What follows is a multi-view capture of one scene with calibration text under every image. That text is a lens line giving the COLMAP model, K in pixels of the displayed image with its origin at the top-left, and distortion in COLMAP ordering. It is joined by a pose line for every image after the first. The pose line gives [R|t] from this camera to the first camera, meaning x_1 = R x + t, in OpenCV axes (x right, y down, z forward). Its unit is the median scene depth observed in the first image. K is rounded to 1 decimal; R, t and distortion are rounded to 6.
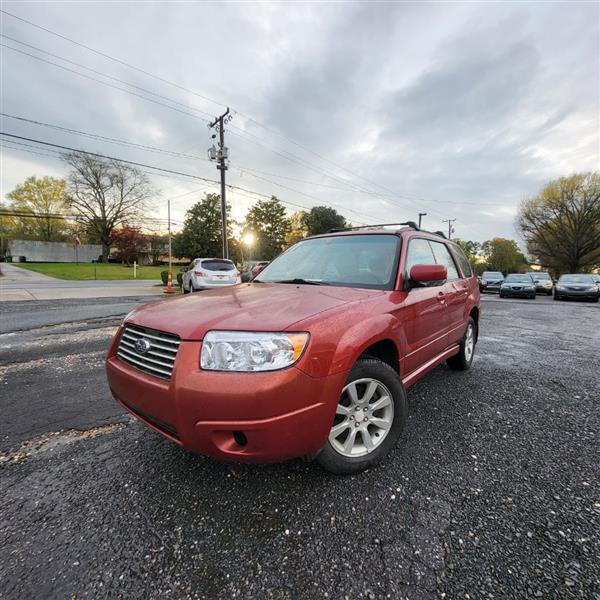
lens RADIAL K [[314.9, 0, 302.9], [0, 314.9, 301.9], [0, 0, 1]] dist [0.000179, -0.001679]
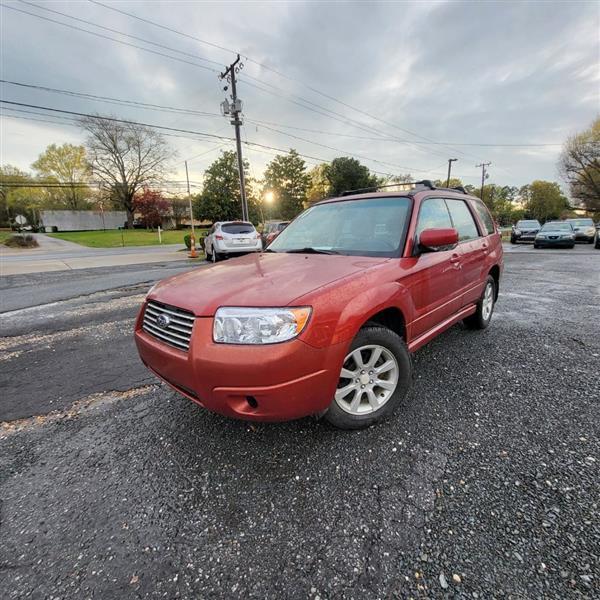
lens RADIAL K [[315.7, 0, 303.5], [0, 315.7, 301.4], [0, 0, 1]] dist [-0.001507, -0.001460]
pose [[0.996614, -0.028384, -0.077169, 0.005262], [0.038179, 0.990964, 0.128576, -0.003854], [0.072822, -0.131087, 0.988693, -0.003782]]
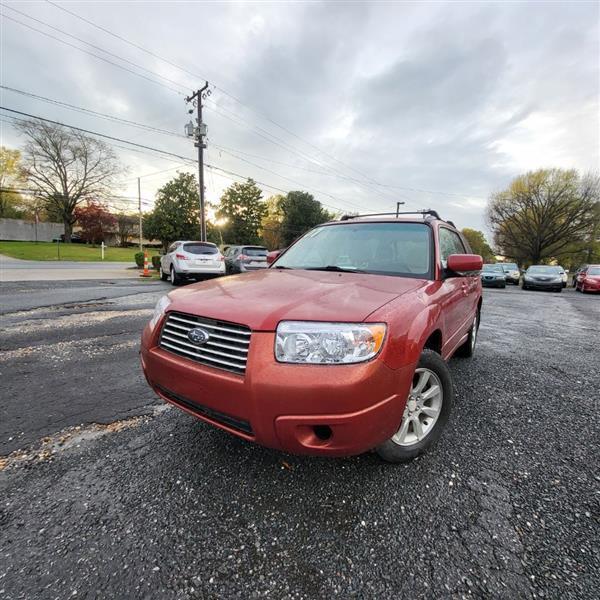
lens RADIAL K [[315.7, 0, 303.5], [0, 315.7, 301.4], [0, 0, 1]] dist [-0.001507, -0.001460]
pose [[0.996250, 0.011066, 0.085809, -0.021575], [-0.014727, 0.999003, 0.042146, -0.000427], [-0.085257, -0.043252, 0.995420, 0.003775]]
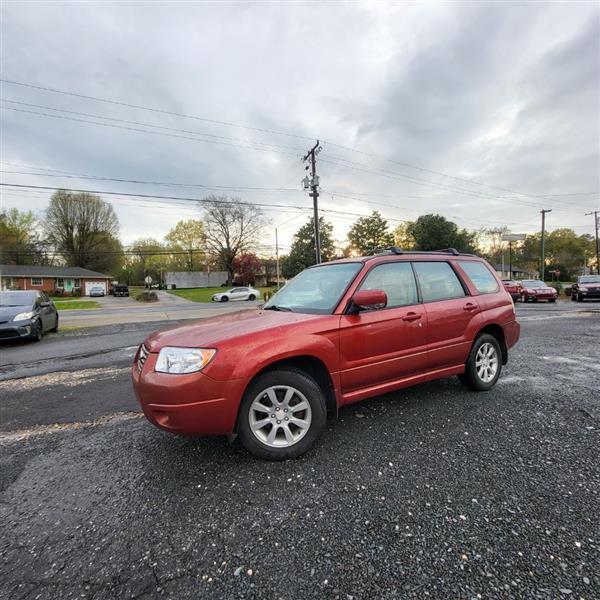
lens RADIAL K [[314.9, 0, 302.9], [0, 314.9, 301.9], [0, 0, 1]] dist [0.000179, -0.001679]
pose [[0.939532, -0.035078, -0.340659, 0.060795], [0.018682, 0.998509, -0.051294, -0.002465], [0.341950, 0.041829, 0.938787, -0.015794]]
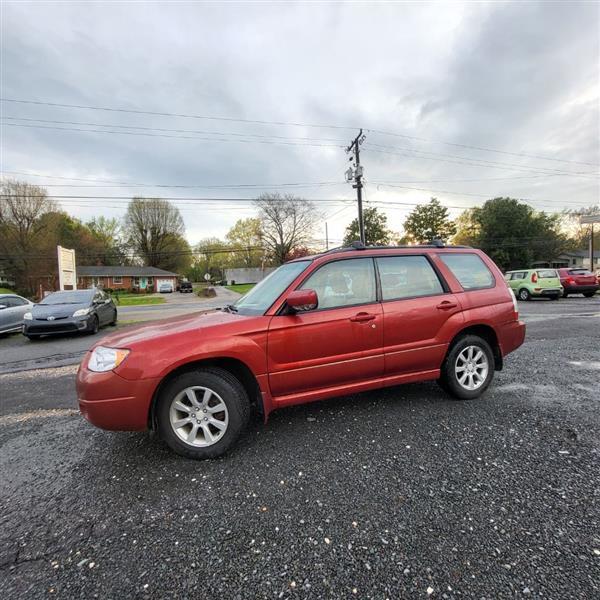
lens RADIAL K [[314.9, 0, 302.9], [0, 314.9, 301.9], [0, 0, 1]] dist [0.000179, -0.001679]
pose [[0.860339, -0.033592, -0.508615, 0.103558], [0.017963, 0.999204, -0.035609, -0.004359], [0.509406, 0.021500, 0.860257, 0.007542]]
